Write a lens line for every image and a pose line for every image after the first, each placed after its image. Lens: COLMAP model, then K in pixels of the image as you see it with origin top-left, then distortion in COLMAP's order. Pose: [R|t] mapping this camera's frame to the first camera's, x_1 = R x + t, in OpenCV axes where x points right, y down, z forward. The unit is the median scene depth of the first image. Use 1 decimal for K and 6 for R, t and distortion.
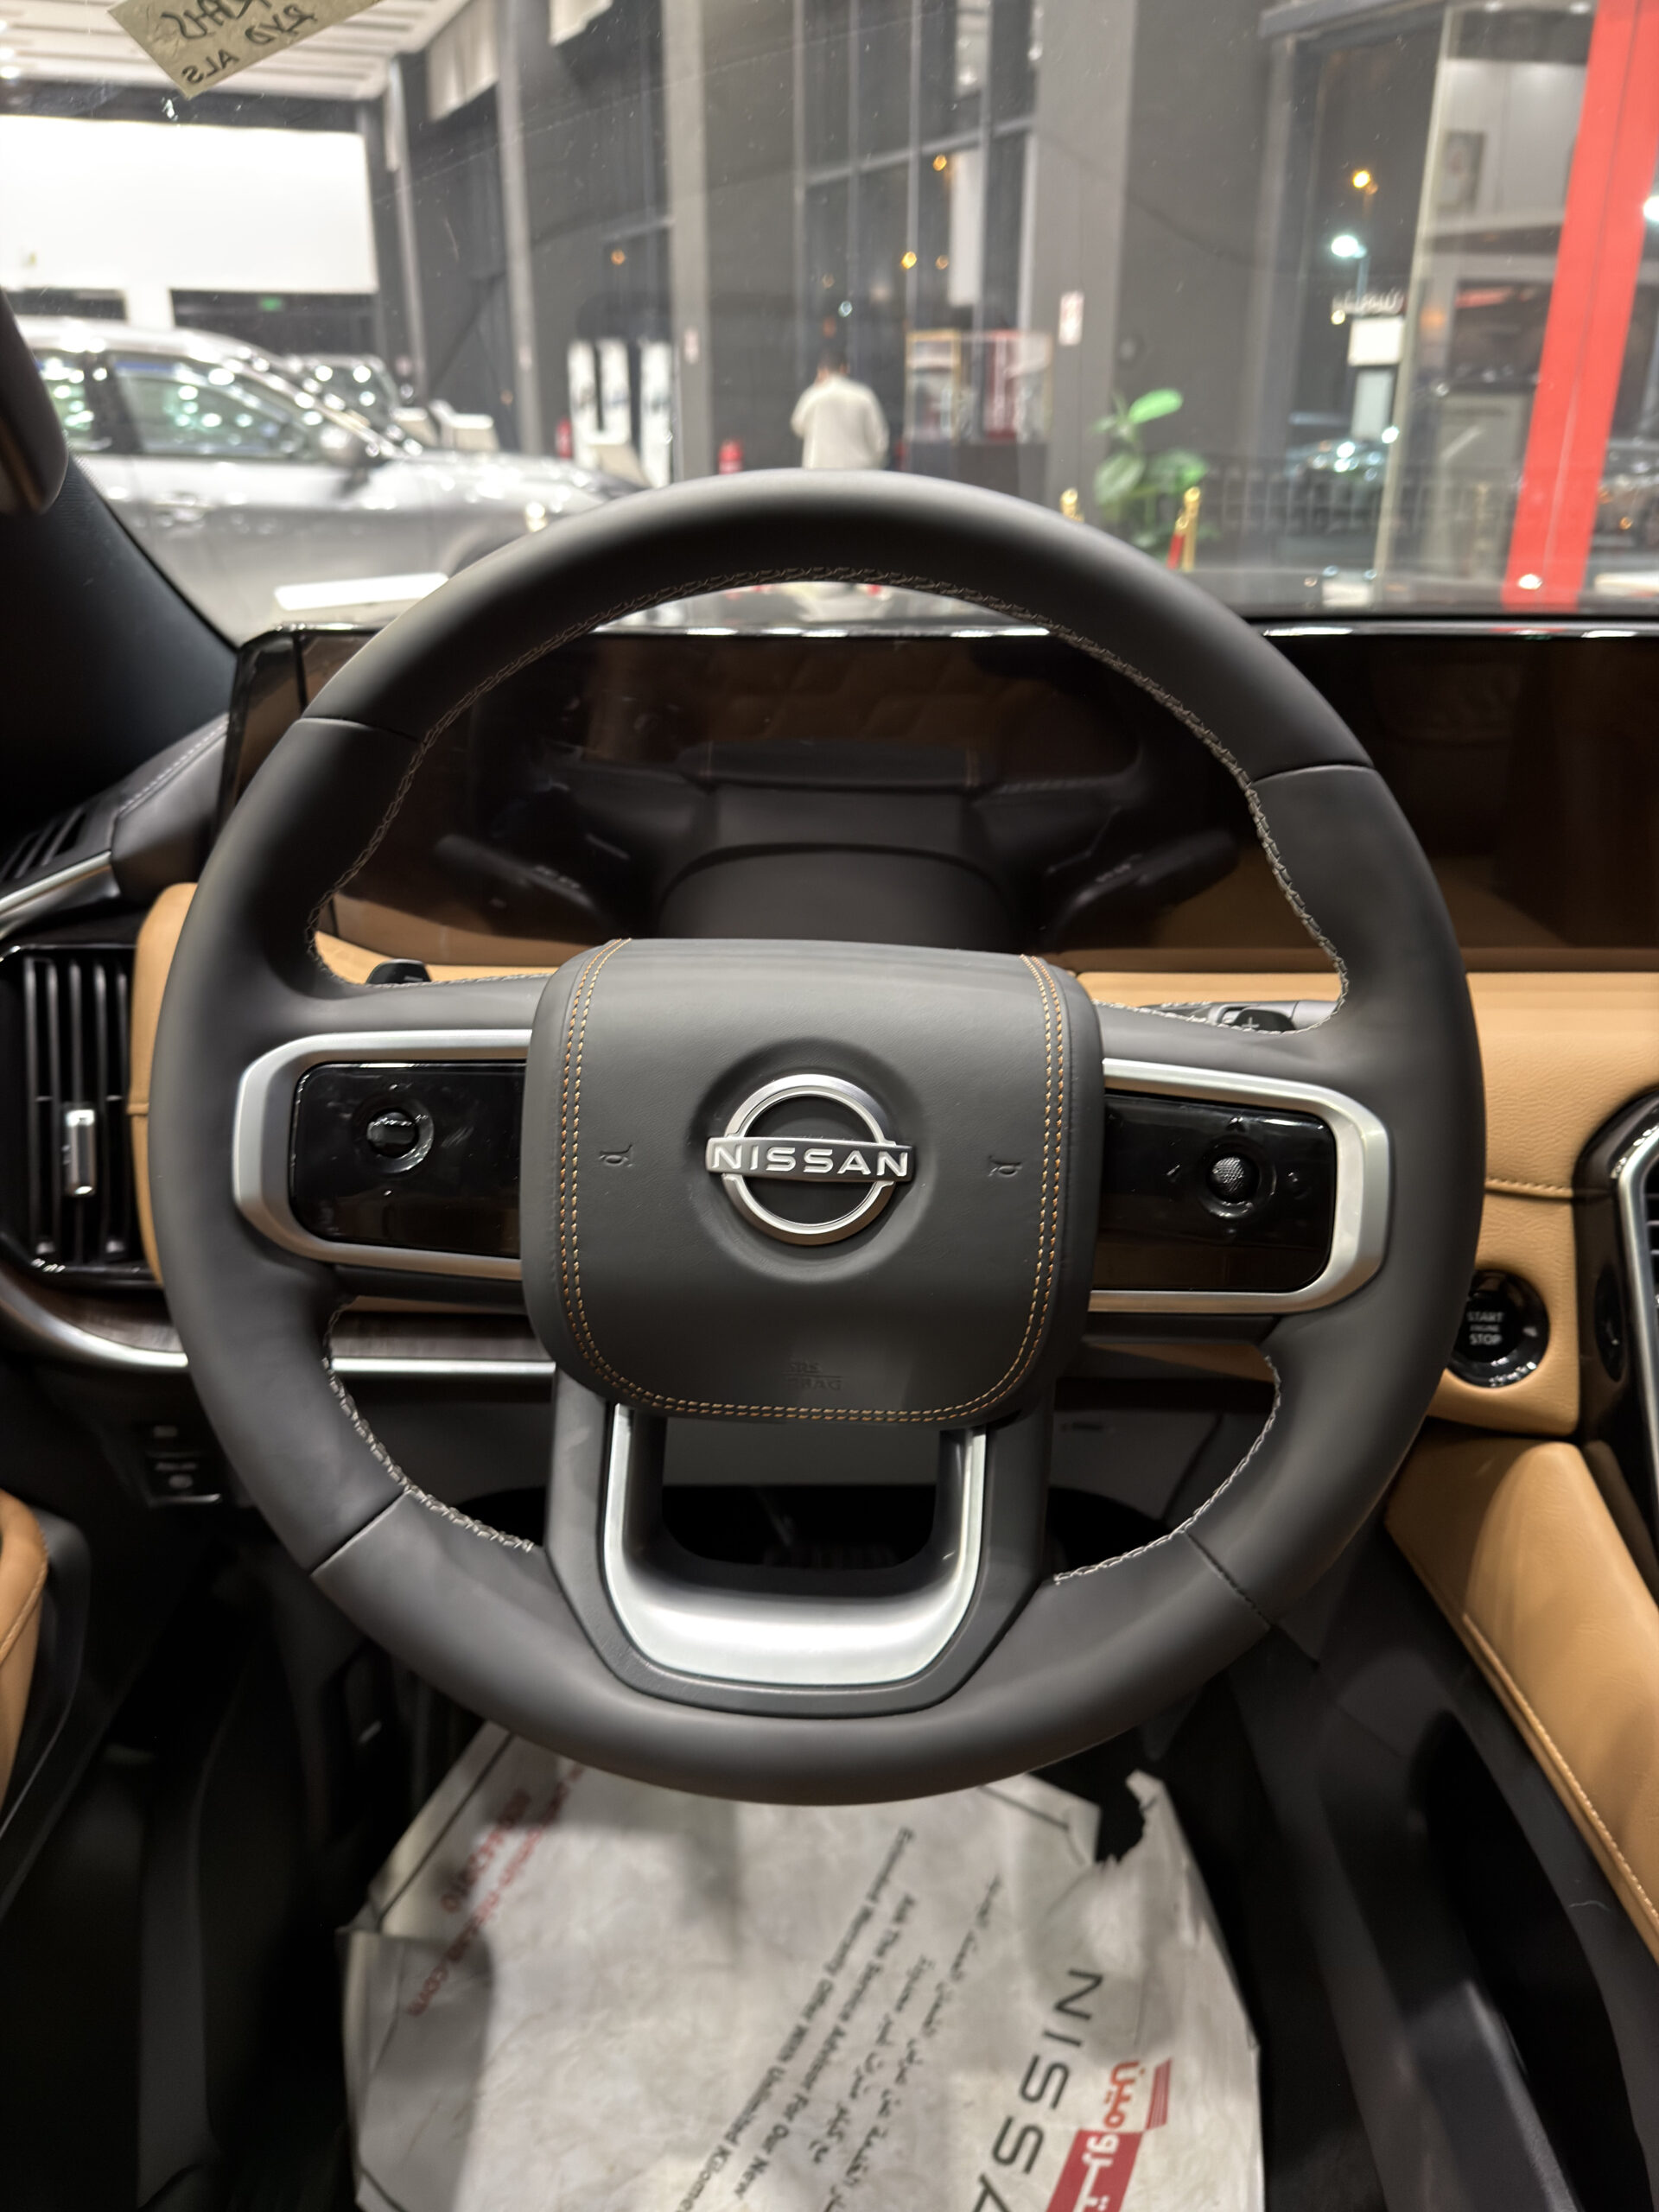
lens RADIAL K [[1556.5, 0, 829.1], [0, 1556.5, 1076.5], [0, 0, 1]] dist [-0.002147, -0.005338]
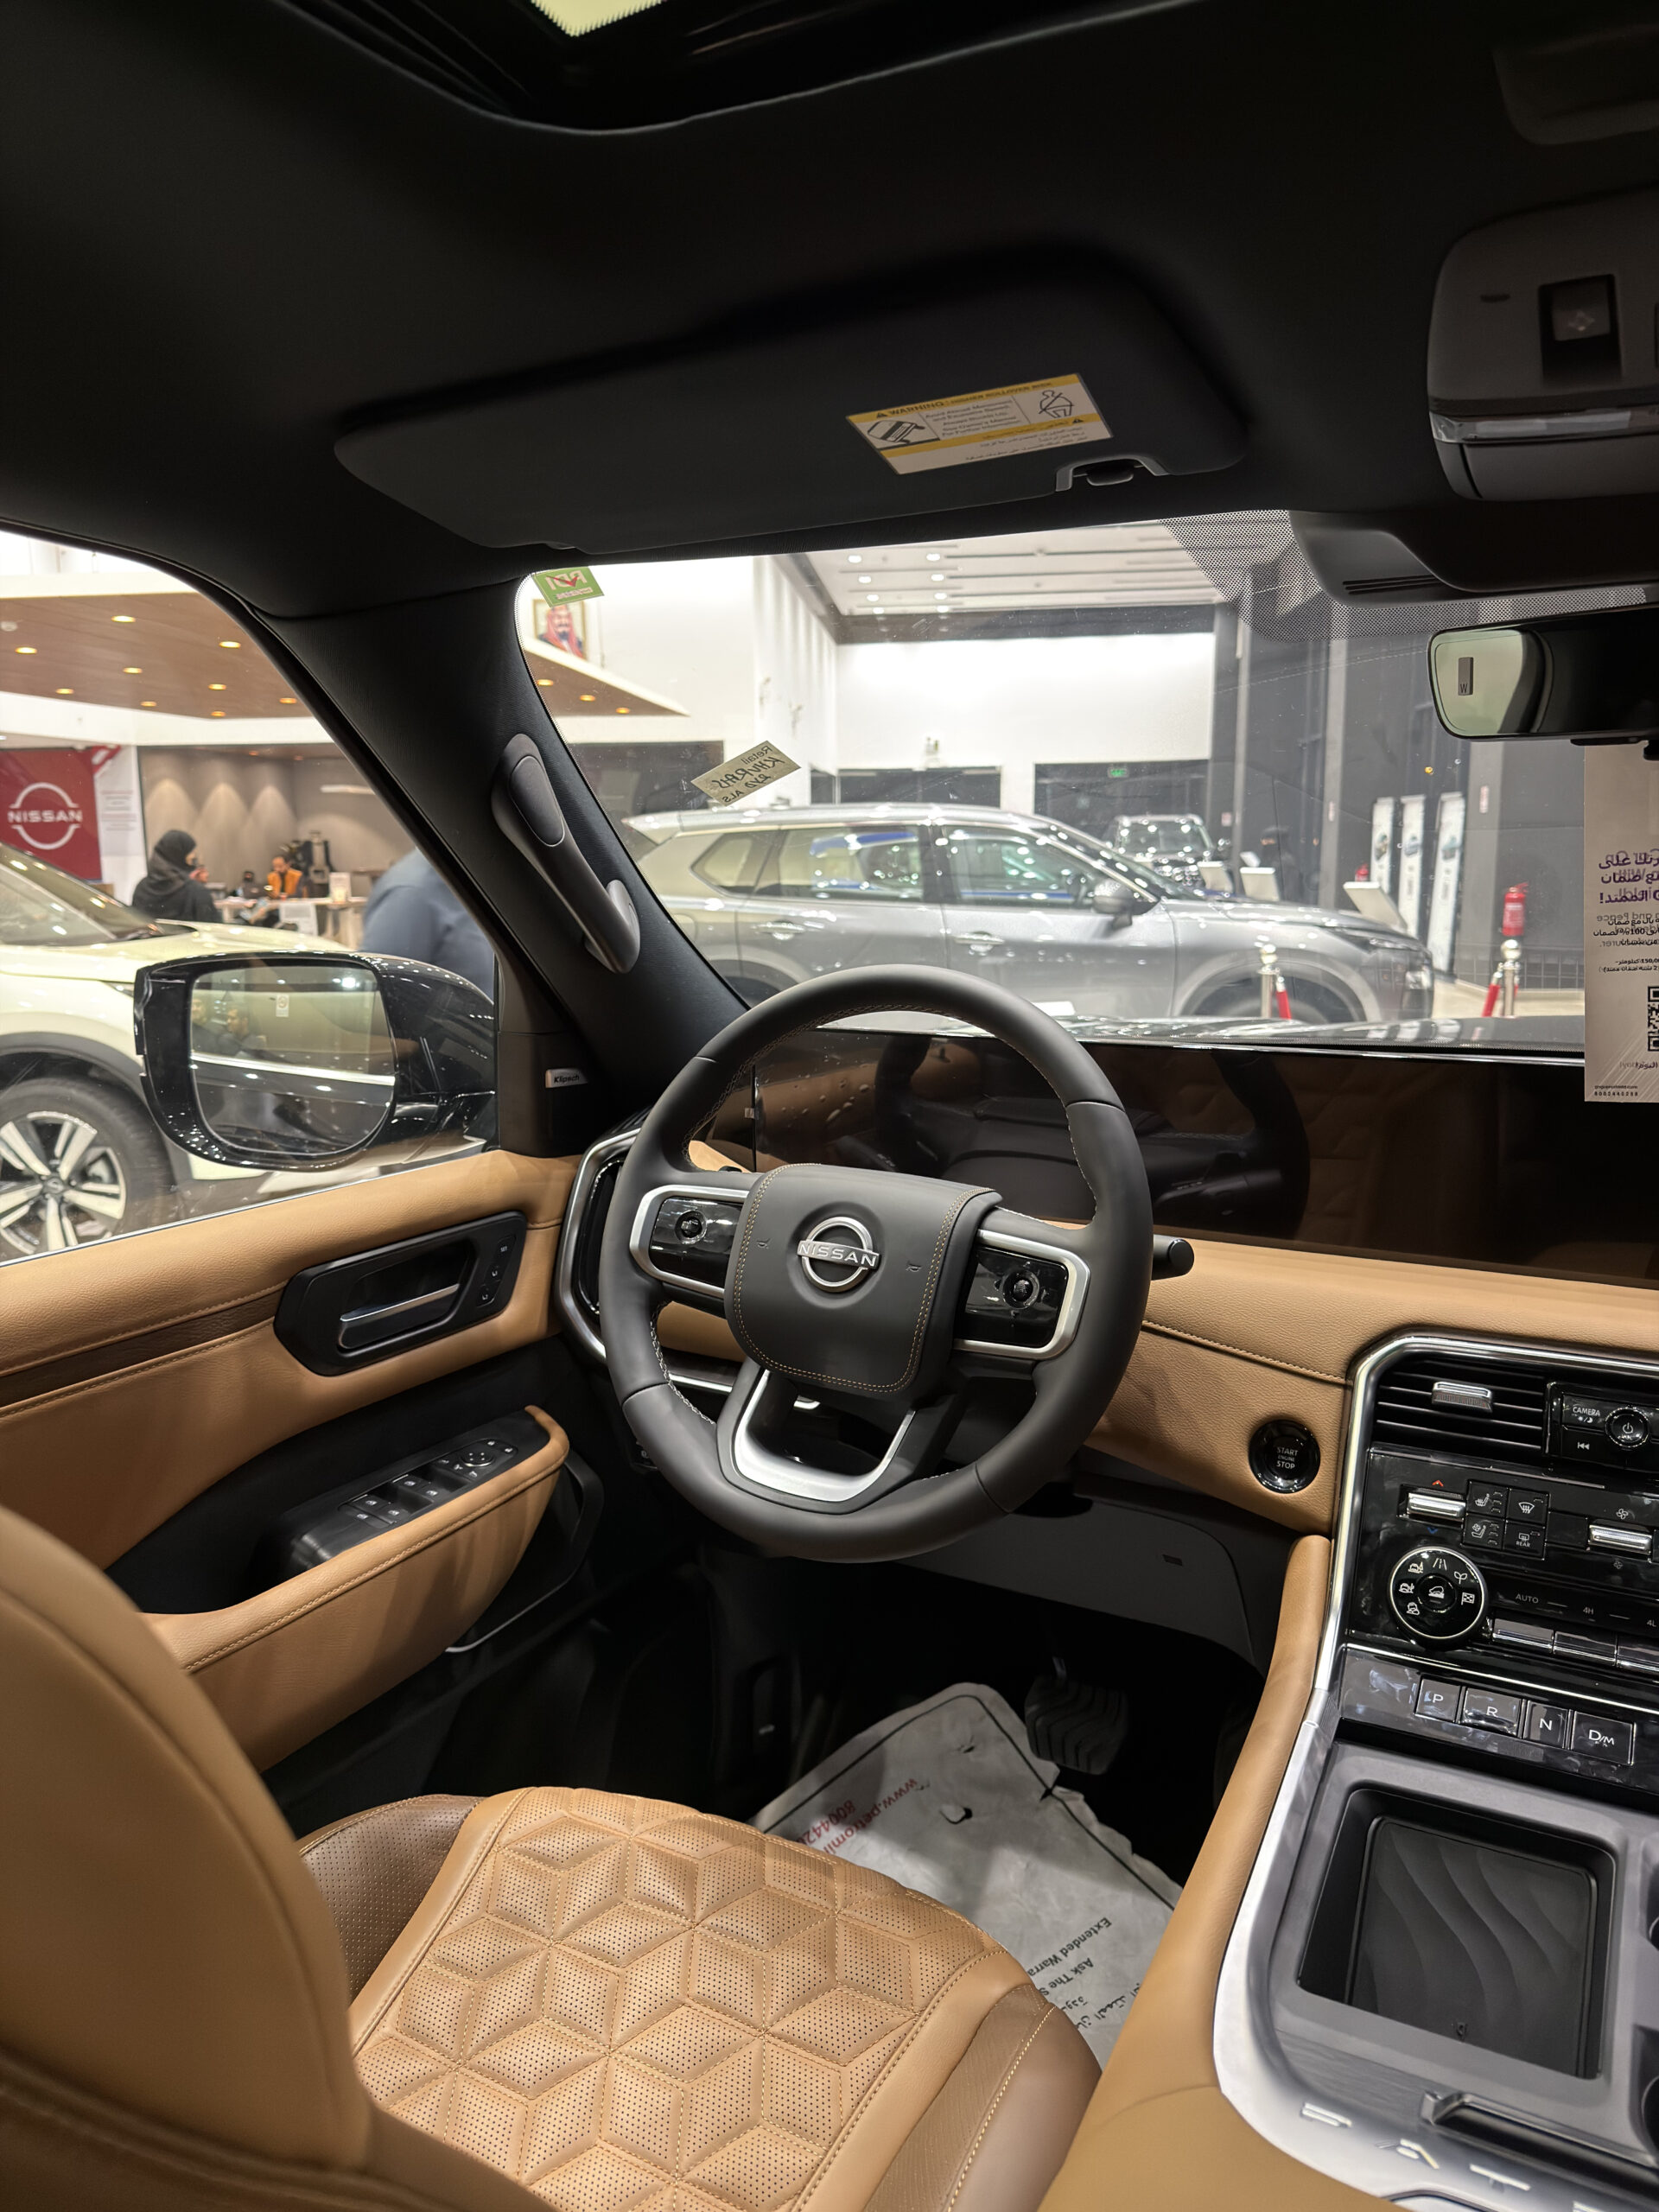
lens RADIAL K [[1546.6, 0, 815.1], [0, 1546.6, 1113.9], [0, 0, 1]] dist [-0.002704, -0.008426]
pose [[0.872399, 0.067369, -0.484129, 0.428158], [-0.179866, 0.965206, -0.189806, 0.119577], [0.454497, 0.252665, 0.854162, -0.407823]]
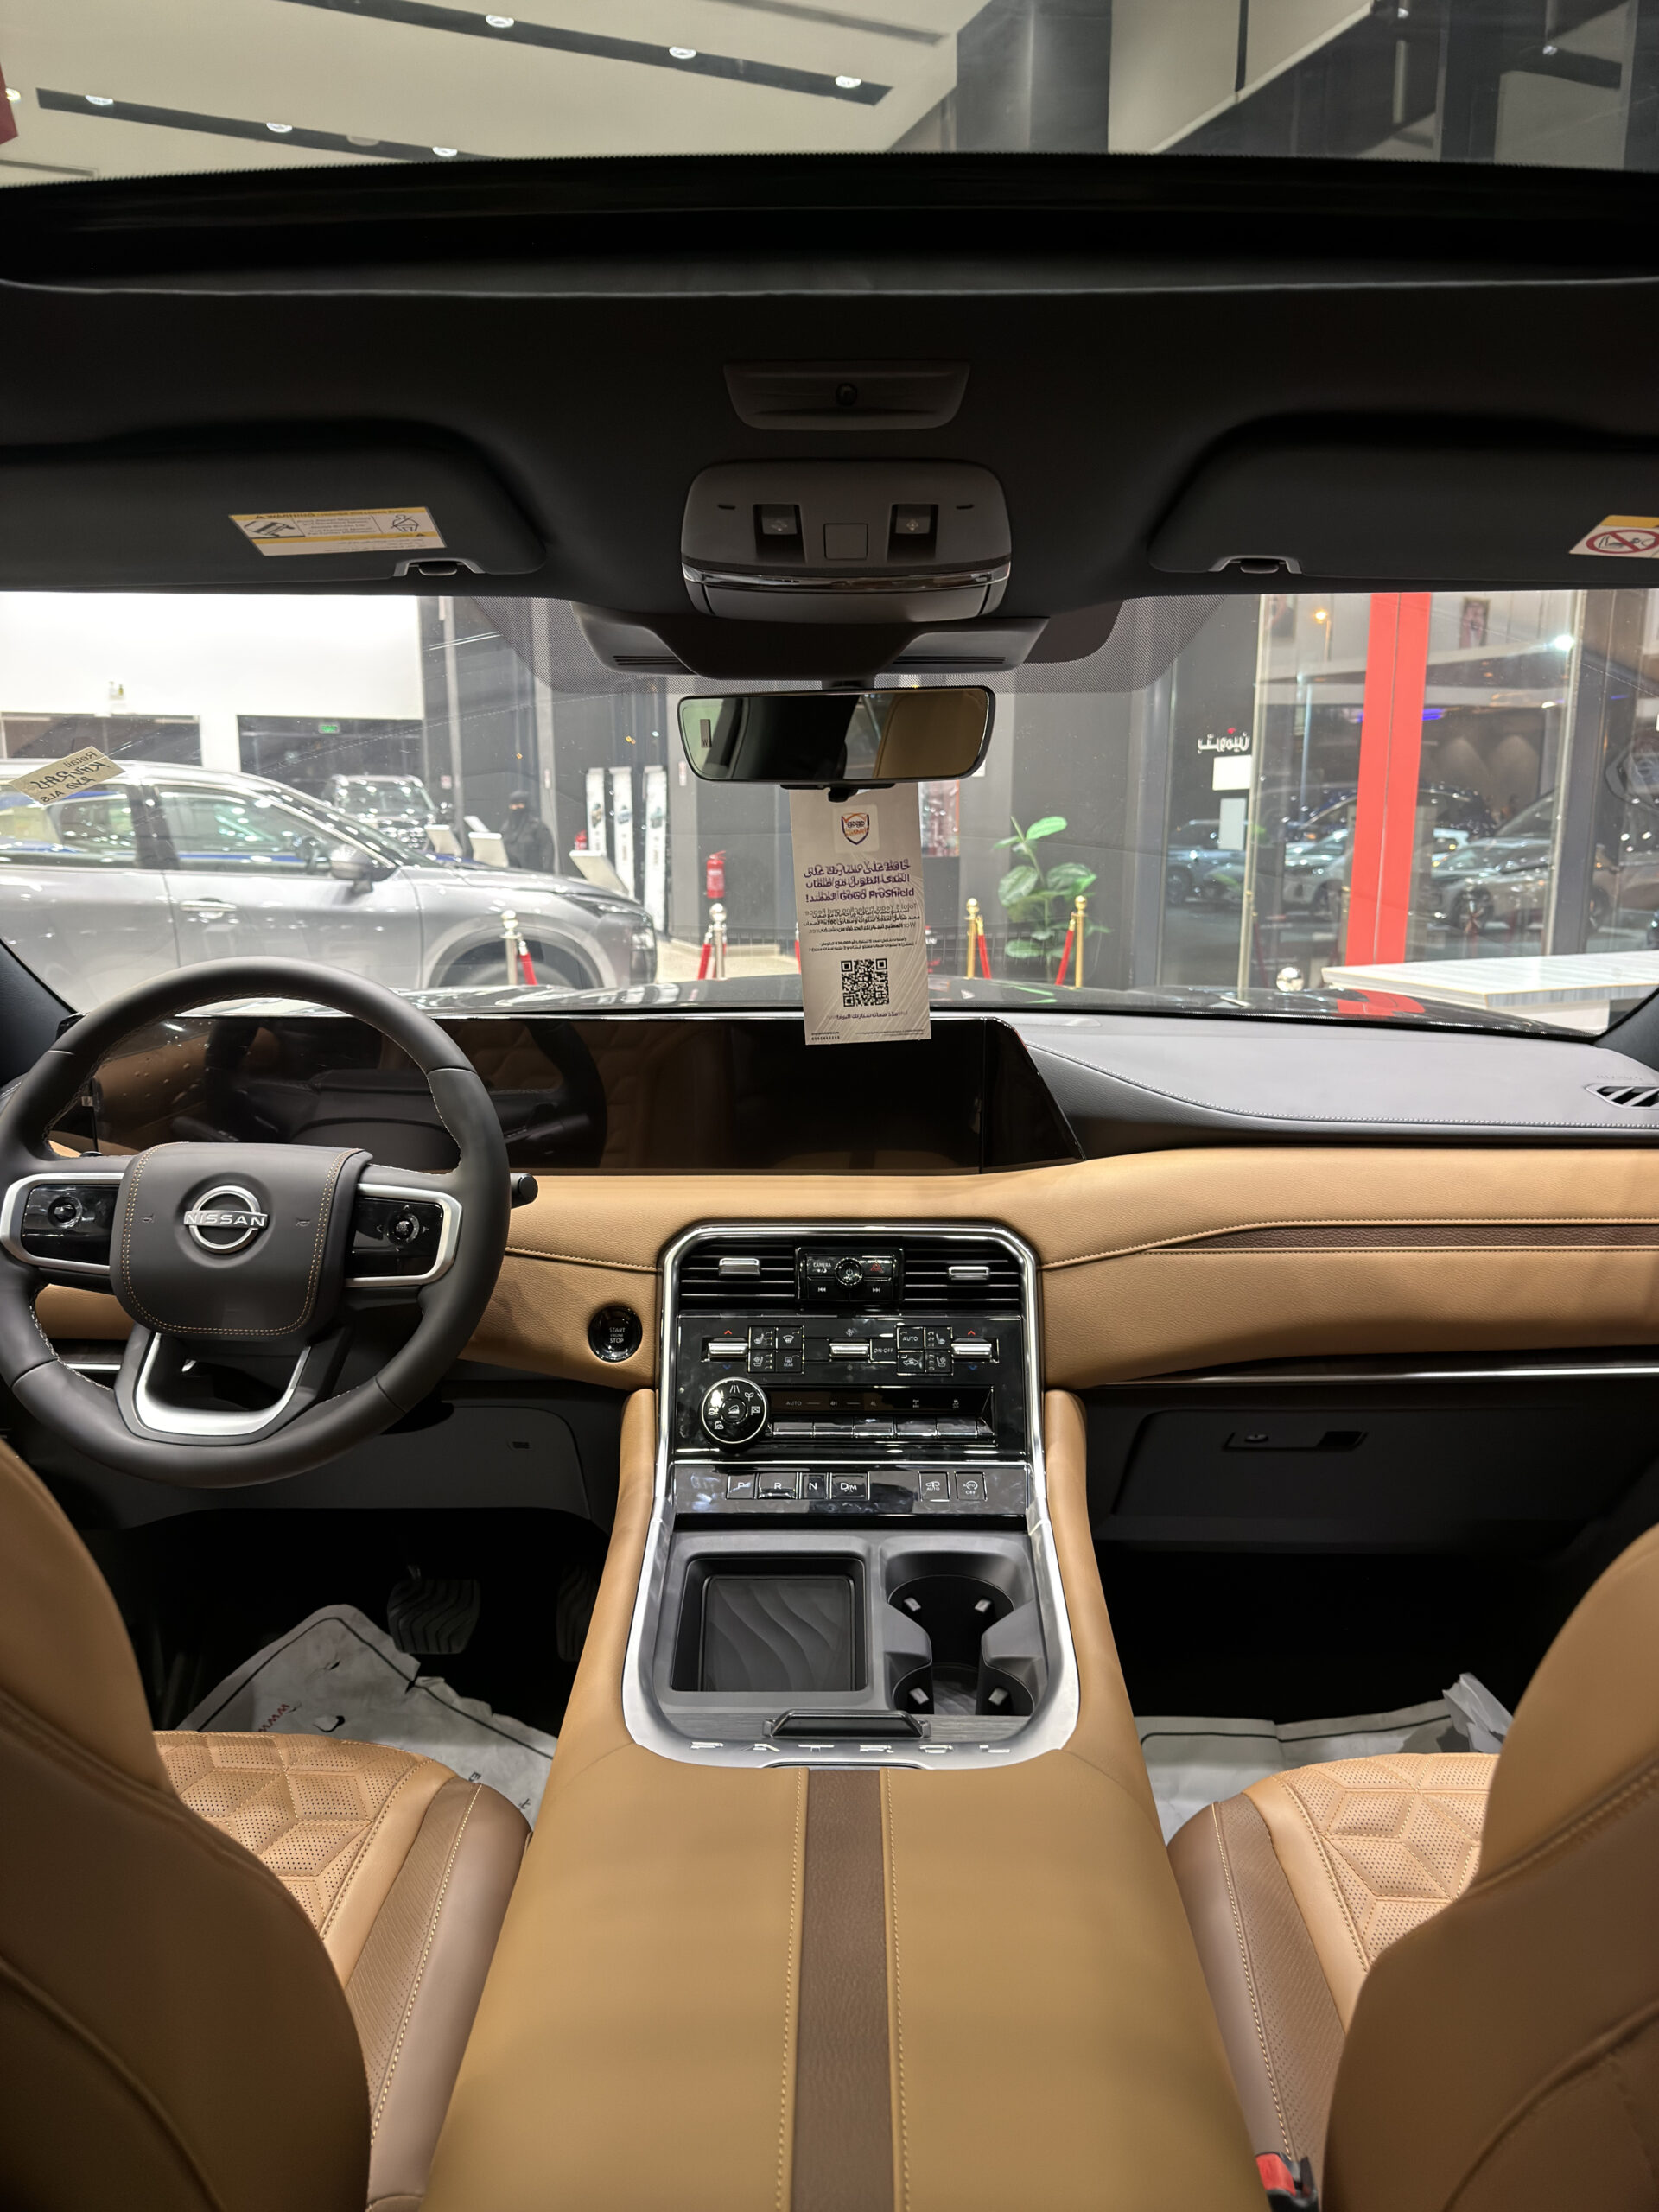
lens RADIAL K [[1514.5, 0, 805.3], [0, 1514.5, 1136.7], [0, 0, 1]] dist [0.079745, -0.001933]
pose [[0.999615, 0.002130, -0.027658, 0.418844], [-0.007485, 0.980777, -0.194988, 0.167488], [0.026711, 0.195120, 0.980416, -0.610562]]
